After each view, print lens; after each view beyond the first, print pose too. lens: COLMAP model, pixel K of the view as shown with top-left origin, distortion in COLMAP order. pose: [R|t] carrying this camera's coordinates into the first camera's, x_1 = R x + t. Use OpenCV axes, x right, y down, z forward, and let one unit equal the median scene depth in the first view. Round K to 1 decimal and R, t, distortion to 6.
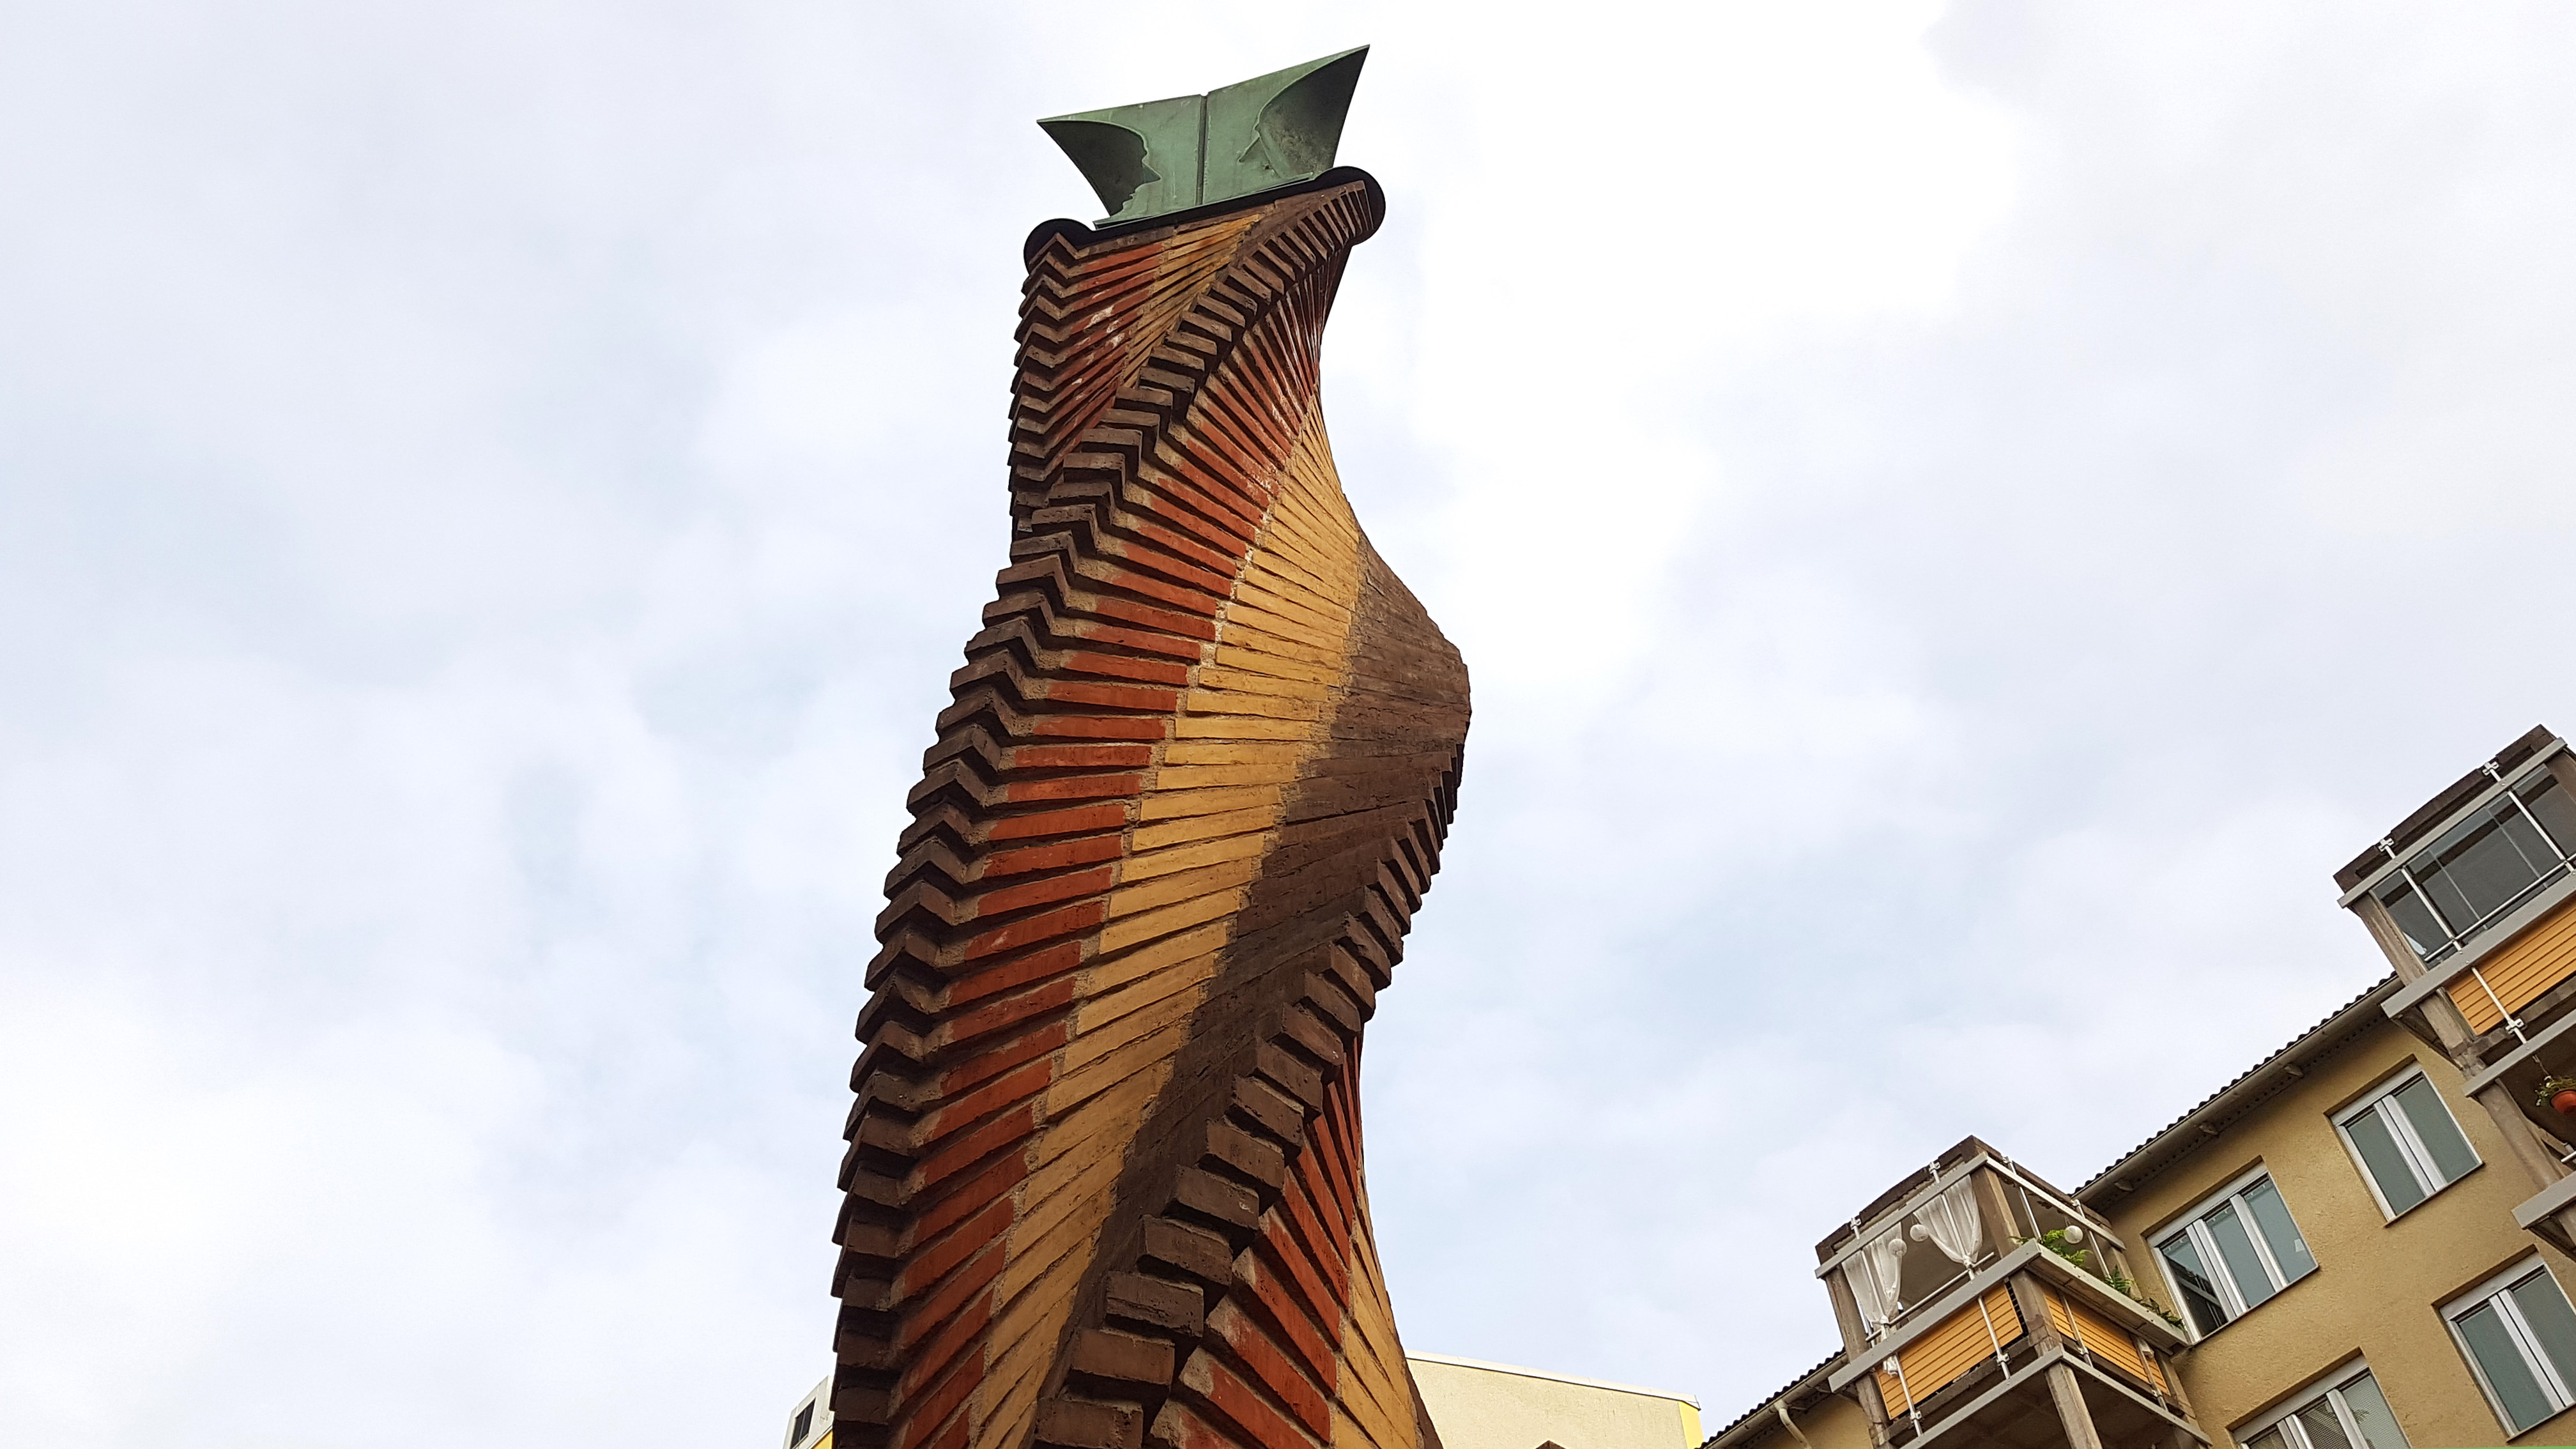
lens RADIAL K [[2038.0, 0, 1271.7], [0, 2038.0, 710.8], [0, 0, 1]] dist [0.082065, -0.136465]
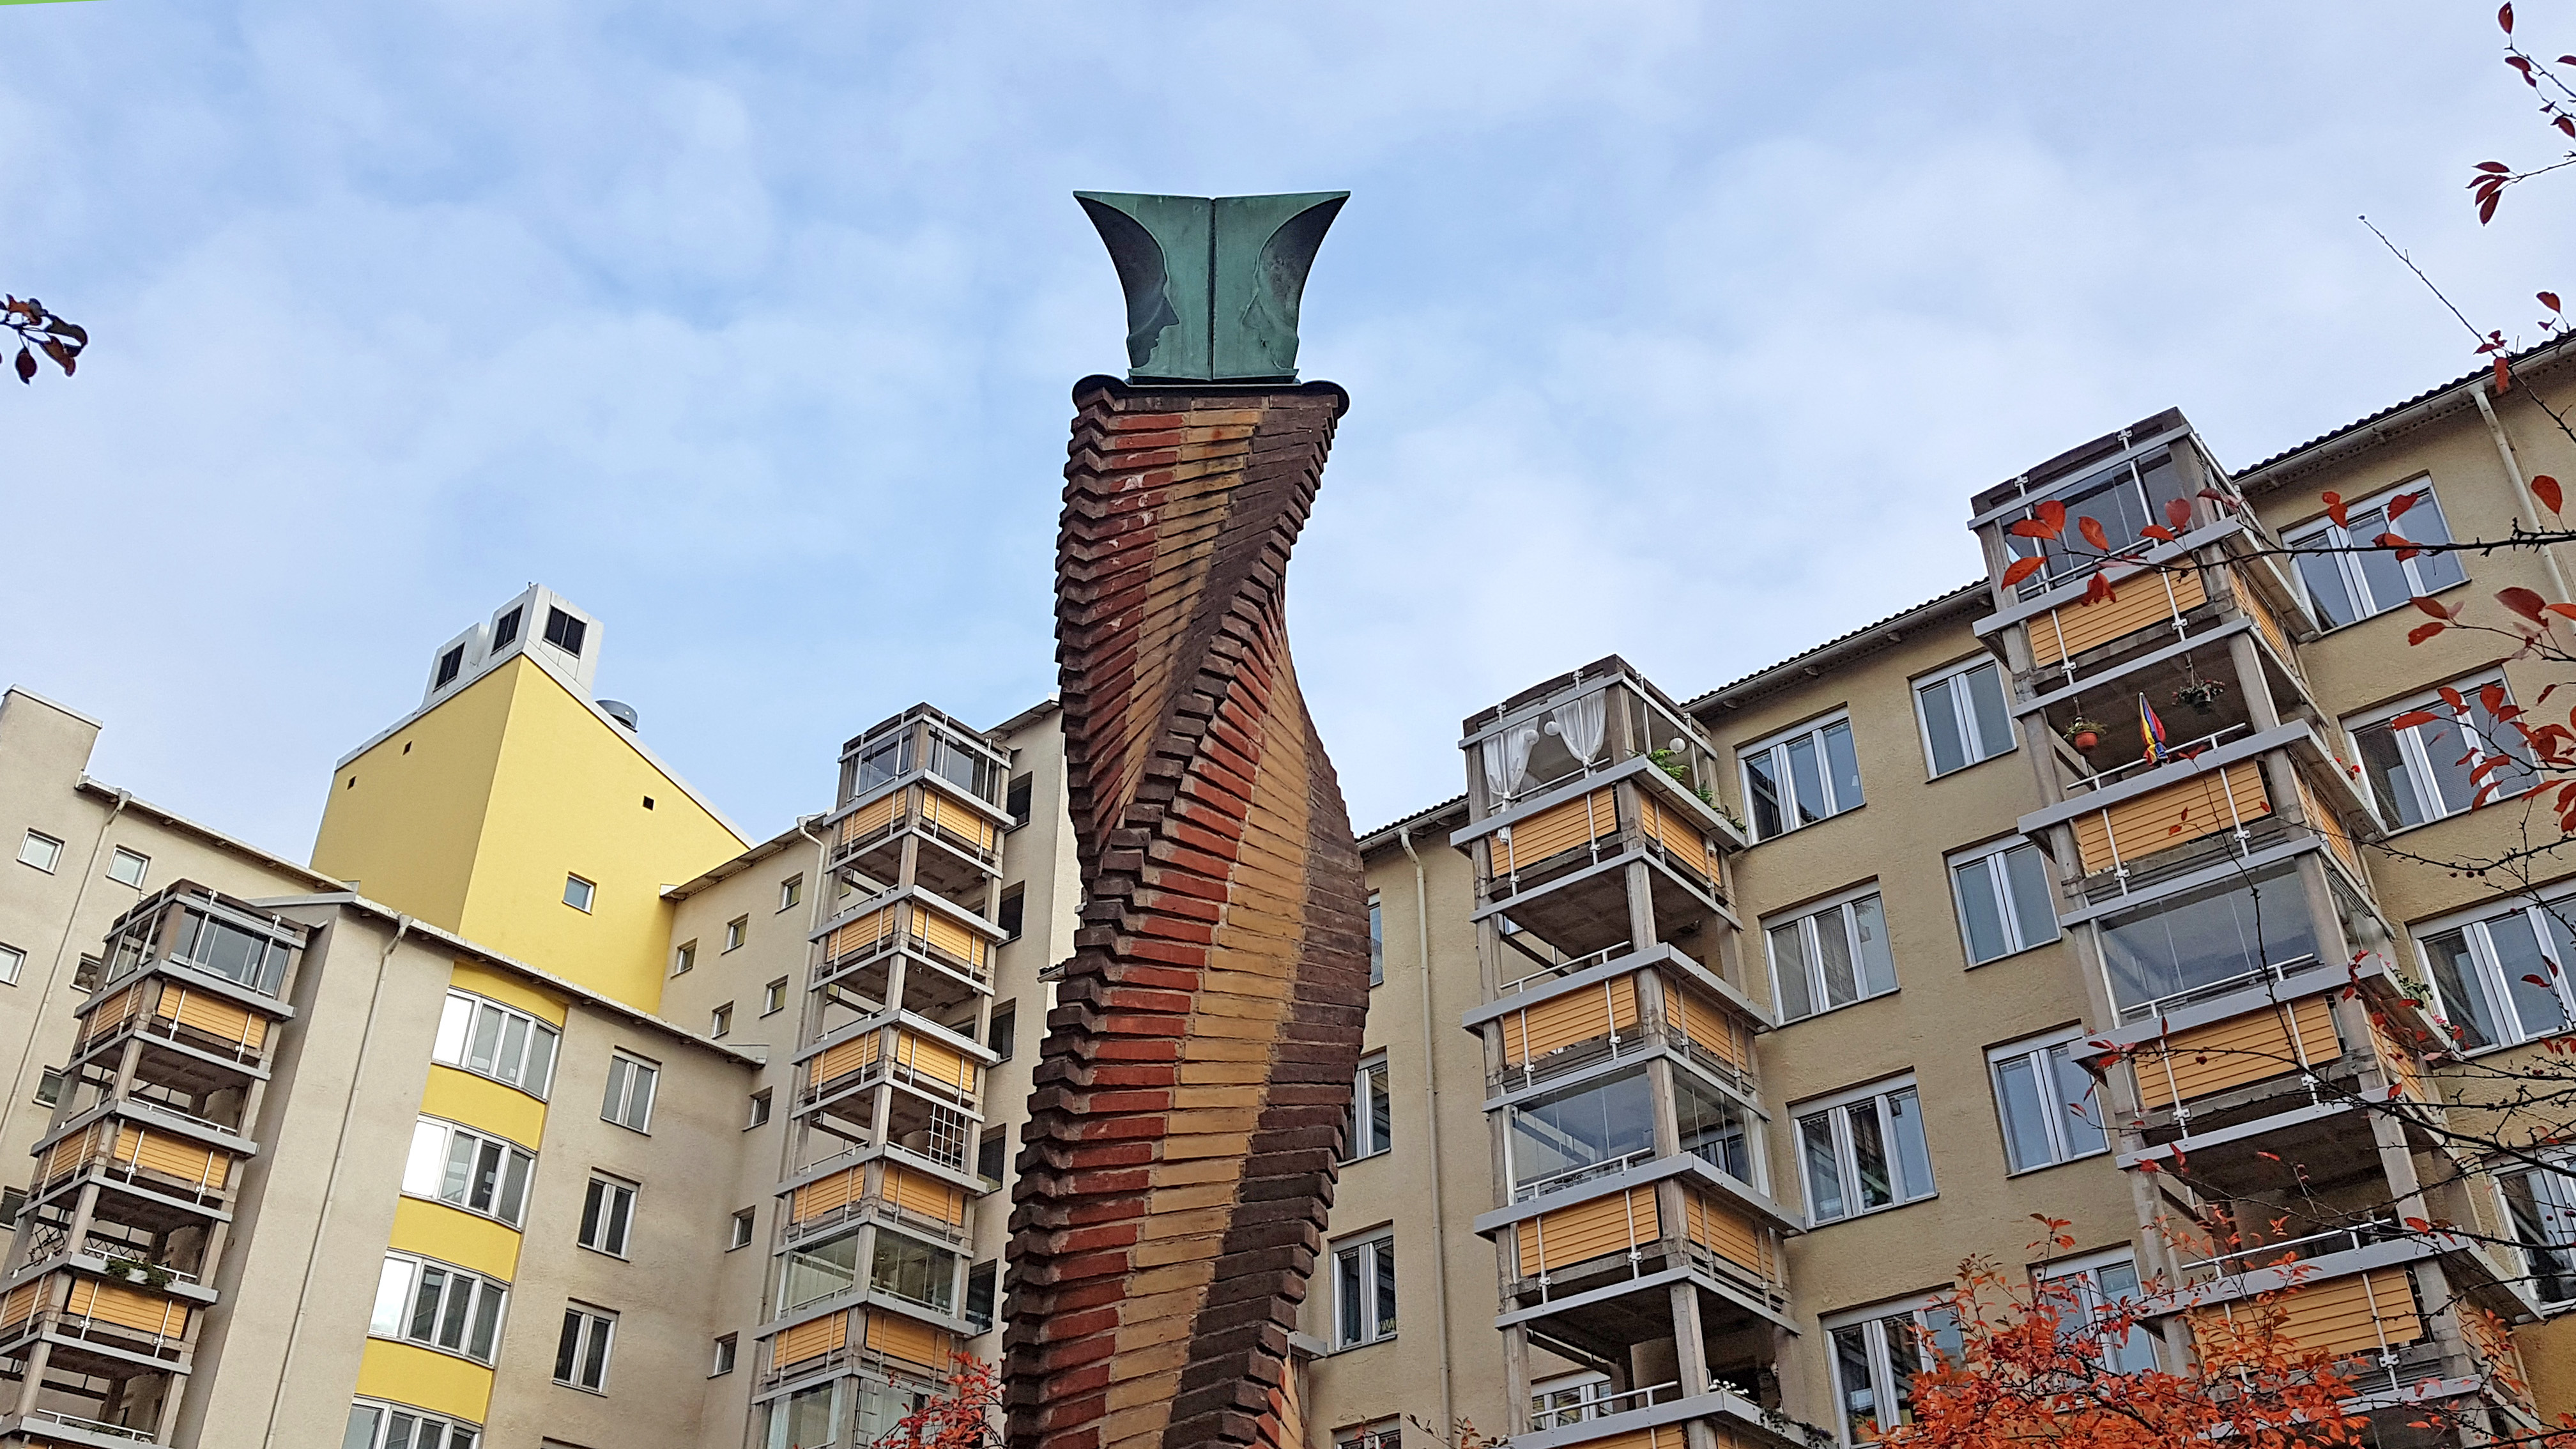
lens RADIAL K [[2193.0, 0, 1288.0], [0, 2193.0, 724.5], [0, 0, 1]] dist [0.175320, -0.573197]
pose [[0.974383, 0.119222, 0.190692, -0.070469], [-0.181054, 0.918829, 0.350675, -0.167296], [-0.133405, -0.376217, 0.916877, -0.117748]]
